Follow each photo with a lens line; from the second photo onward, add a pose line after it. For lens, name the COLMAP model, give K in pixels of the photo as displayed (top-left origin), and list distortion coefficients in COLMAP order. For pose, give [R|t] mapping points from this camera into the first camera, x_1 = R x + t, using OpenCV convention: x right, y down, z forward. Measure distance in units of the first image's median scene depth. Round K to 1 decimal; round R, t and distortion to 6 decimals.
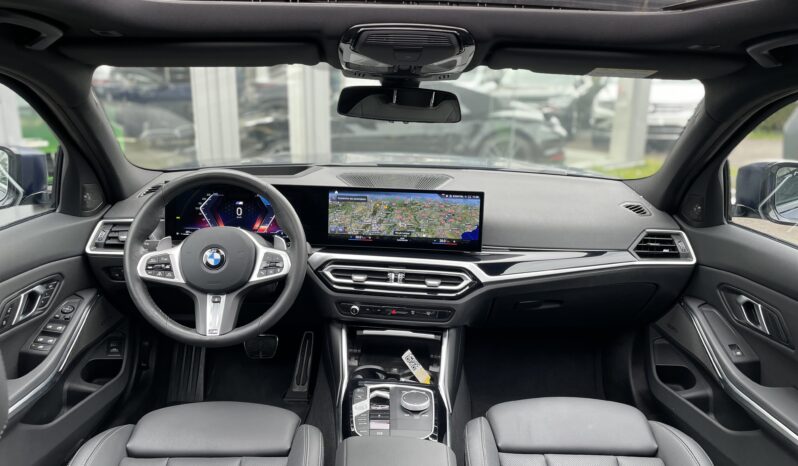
lens RADIAL K [[631.3, 0, 398.9], [0, 631.3, 215.9], [0, 0, 1]] dist [0.098951, -0.143777]
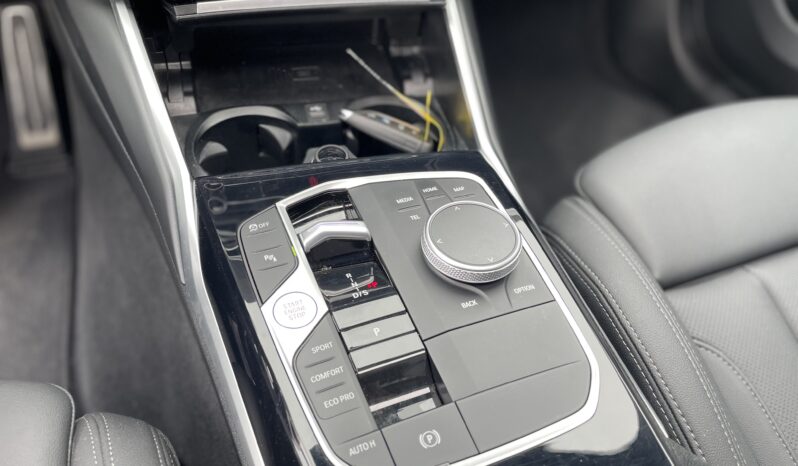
lens RADIAL K [[733.4, 0, 399.0], [0, 733.4, 233.0], [0, 0, 1]] dist [0.132083, 0.001377]
pose [[0.951176, -0.210435, 0.225791, -0.067758], [0.067686, 0.855954, 0.512603, 0.096204], [-0.301136, -0.472293, 0.828406, 0.618151]]
